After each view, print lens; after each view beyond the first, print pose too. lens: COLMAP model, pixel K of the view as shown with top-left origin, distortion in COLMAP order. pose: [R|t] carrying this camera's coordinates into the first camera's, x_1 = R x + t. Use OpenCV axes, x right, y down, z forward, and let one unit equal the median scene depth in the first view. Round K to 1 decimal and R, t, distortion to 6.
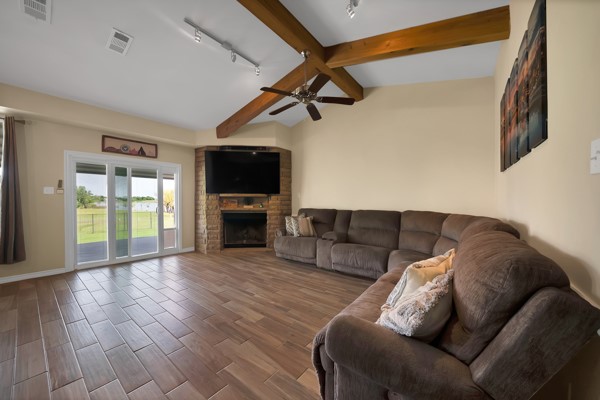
lens RADIAL K [[216.3, 0, 297.5], [0, 216.3, 202.0], [0, 0, 1]] dist [-0.012283, 0.000137]
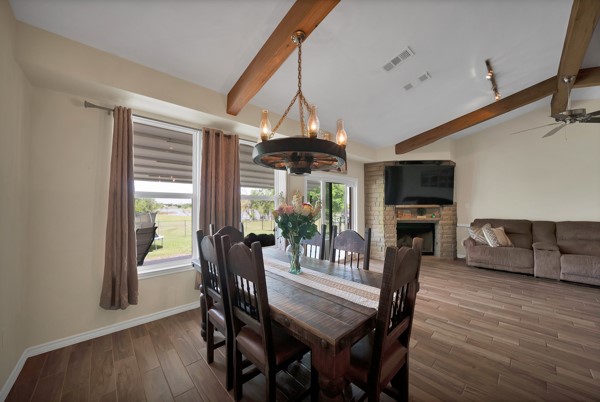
lens RADIAL K [[216.3, 0, 297.5], [0, 216.3, 203.0], [0, 0, 1]] dist [-0.012283, 0.000137]
pose [[0.989431, -0.007178, -0.144830, -0.697748], [0.003671, 0.999694, -0.024470, -0.024046], [0.144961, 0.023680, 0.989154, -0.141320]]
